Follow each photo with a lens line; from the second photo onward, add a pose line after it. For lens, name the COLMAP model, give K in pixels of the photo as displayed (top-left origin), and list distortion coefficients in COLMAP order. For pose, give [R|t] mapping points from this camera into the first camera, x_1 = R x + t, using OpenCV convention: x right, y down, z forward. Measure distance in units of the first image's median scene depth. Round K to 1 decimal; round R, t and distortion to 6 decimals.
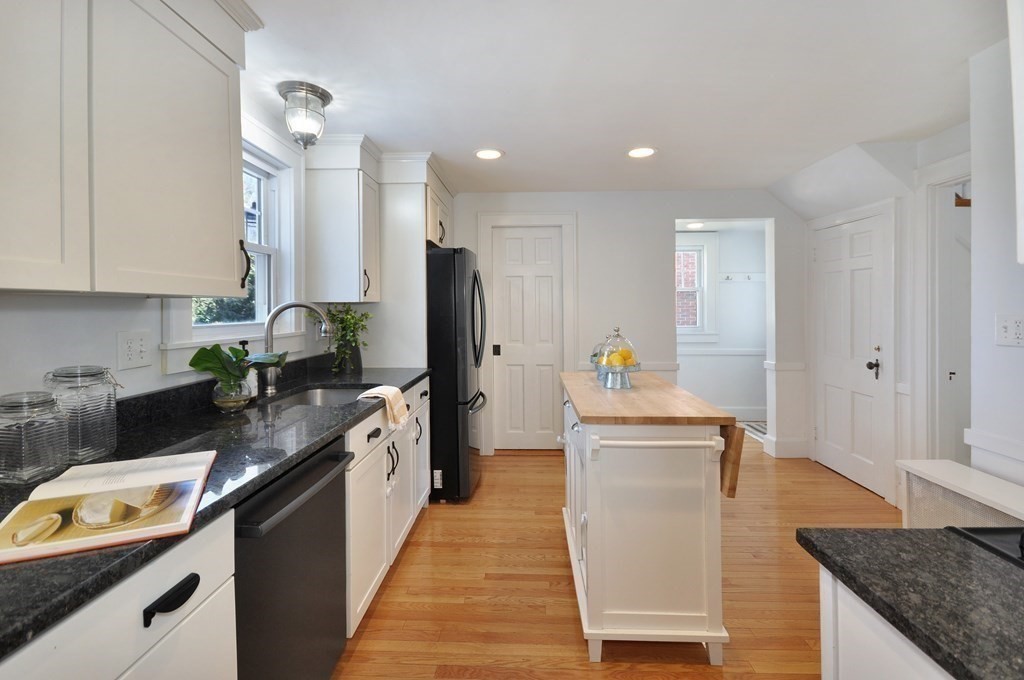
lens RADIAL K [[457.2, 0, 512.5], [0, 457.2, 309.6], [0, 0, 1]] dist [-0.000912, -0.001562]
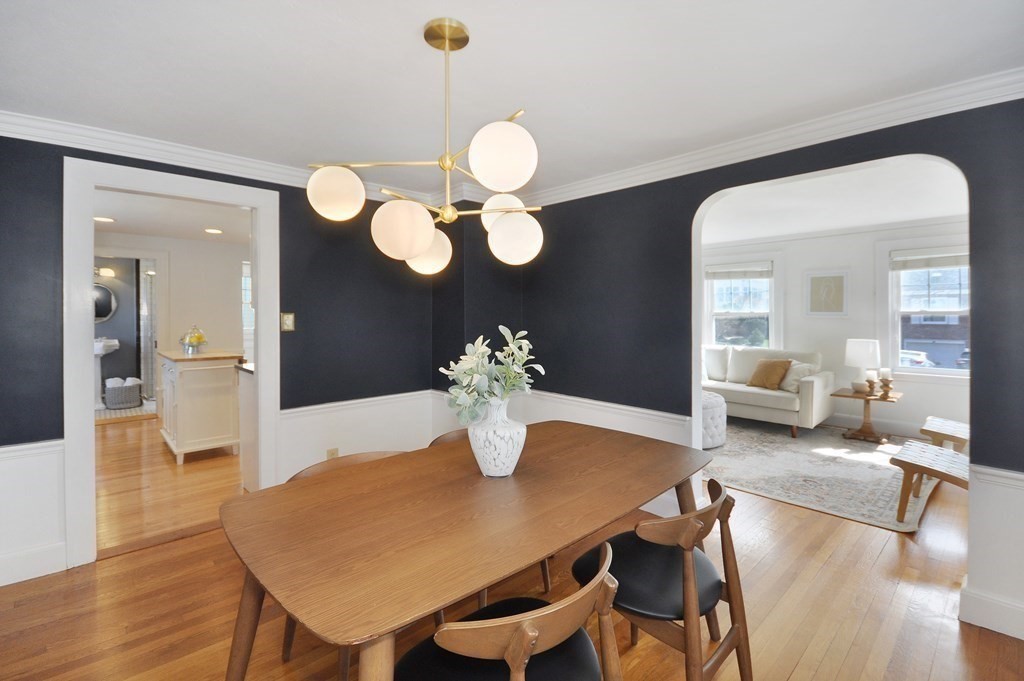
lens RADIAL K [[457.2, 0, 501.5], [0, 457.2, 320.7], [0, 0, 1]] dist [-0.000912, -0.001562]
pose [[0.706916, 0.011011, 0.707212, -0.317941], [-0.006636, 0.999938, -0.008935, 0.039849], [-0.707266, 0.001623, 0.706945, -1.822158]]
